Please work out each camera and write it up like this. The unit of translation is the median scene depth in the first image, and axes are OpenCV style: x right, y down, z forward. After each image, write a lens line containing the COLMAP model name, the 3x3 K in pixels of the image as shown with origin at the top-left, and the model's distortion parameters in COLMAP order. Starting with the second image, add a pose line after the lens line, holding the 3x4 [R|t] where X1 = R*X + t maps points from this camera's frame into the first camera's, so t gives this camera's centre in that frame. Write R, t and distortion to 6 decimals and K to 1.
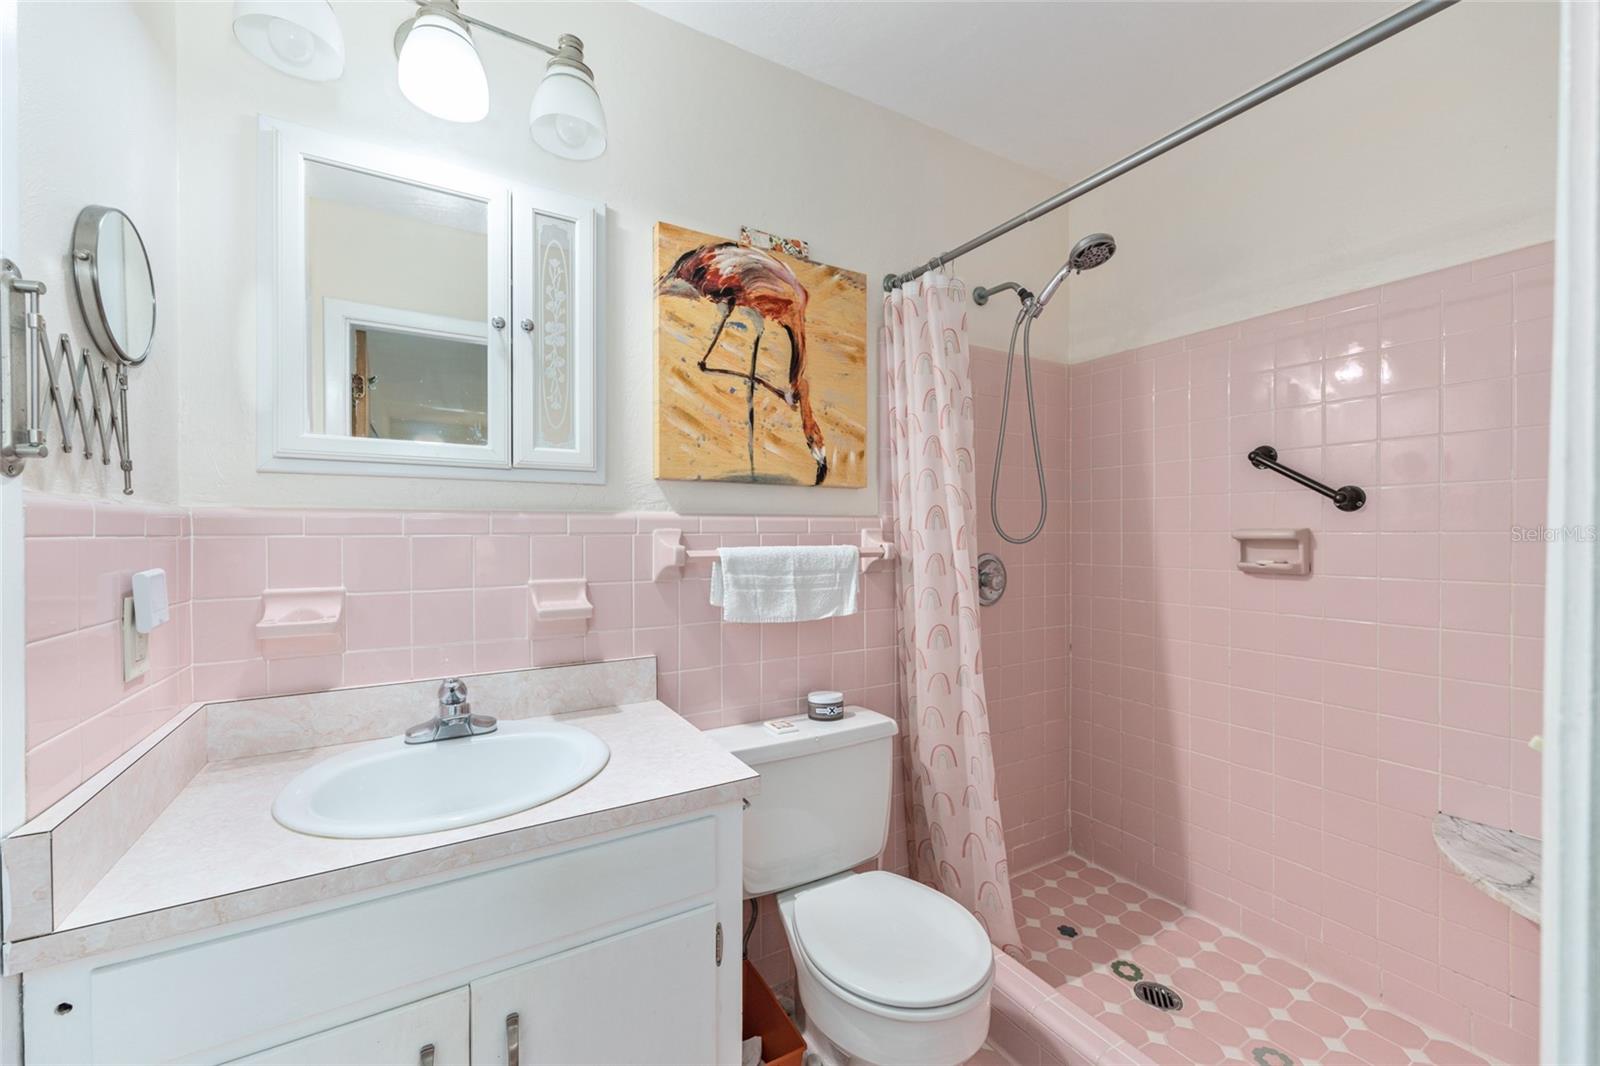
lens RADIAL K [[645.2, 0, 802.7], [0, 645.2, 522.2], [0, 0, 1]] dist [-0.002225, 0.000176]
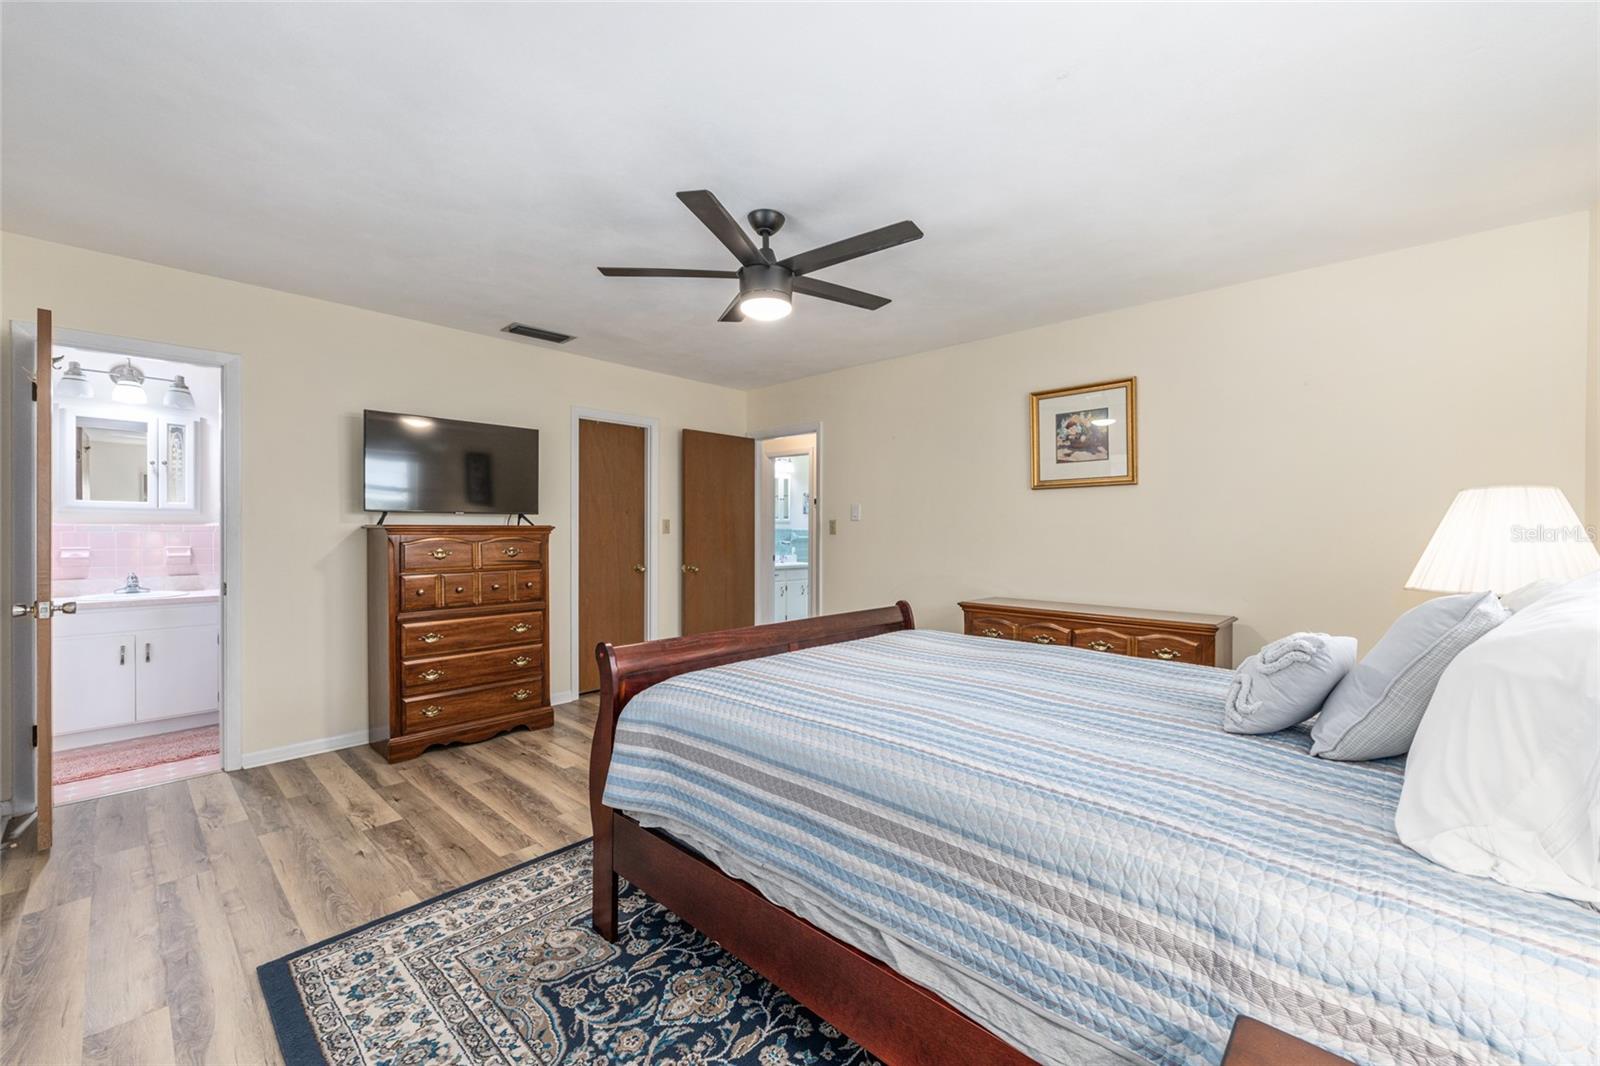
lens RADIAL K [[645.2, 0, 802.8], [0, 645.2, 521.1], [0, 0, 1]] dist [-0.002225, 0.000176]
pose [[0.959270, 0.001734, 0.282484, 1.545399], [-0.001151, 0.999997, -0.002230, -0.021856], [-0.282487, 0.001814, 0.959269, -2.663101]]
